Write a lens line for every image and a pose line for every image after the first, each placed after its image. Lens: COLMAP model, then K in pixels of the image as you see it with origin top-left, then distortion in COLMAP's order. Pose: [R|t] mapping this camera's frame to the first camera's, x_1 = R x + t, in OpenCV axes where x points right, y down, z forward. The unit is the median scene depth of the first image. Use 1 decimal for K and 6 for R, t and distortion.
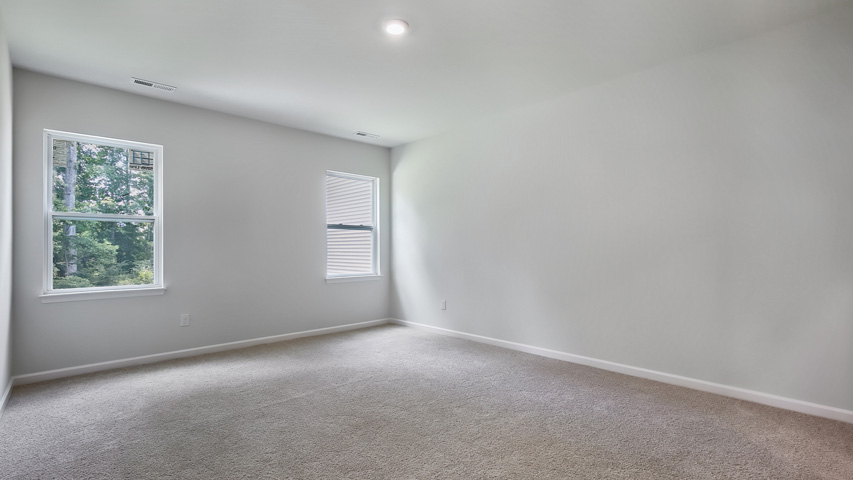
lens RADIAL K [[394.2, 0, 431.4], [0, 394.2, 242.3], [0, 0, 1]] dist [-0.003191, -0.001396]
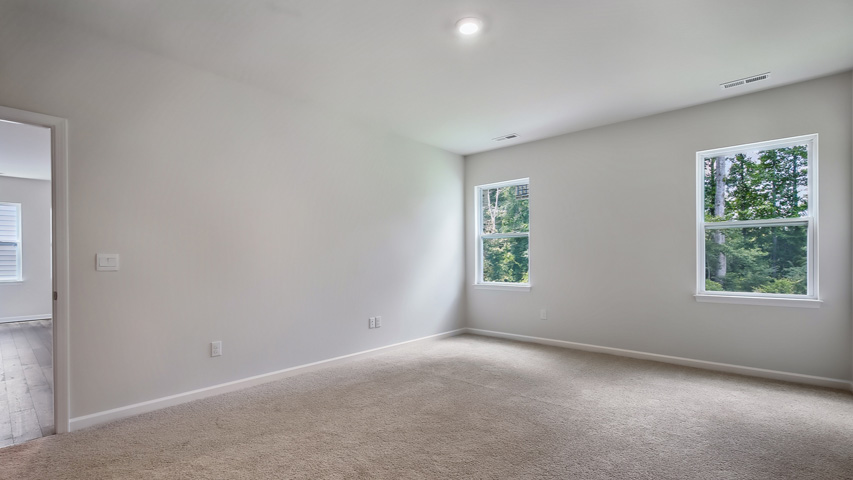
lens RADIAL K [[394.2, 0, 428.6], [0, 394.2, 259.6], [0, 0, 1]] dist [-0.003191, -0.001396]
pose [[0.084982, 0.006986, -0.996358, 0.176380], [0.022209, 0.999714, 0.008904, 0.001819], [0.996135, -0.022884, 0.084803, 0.165945]]
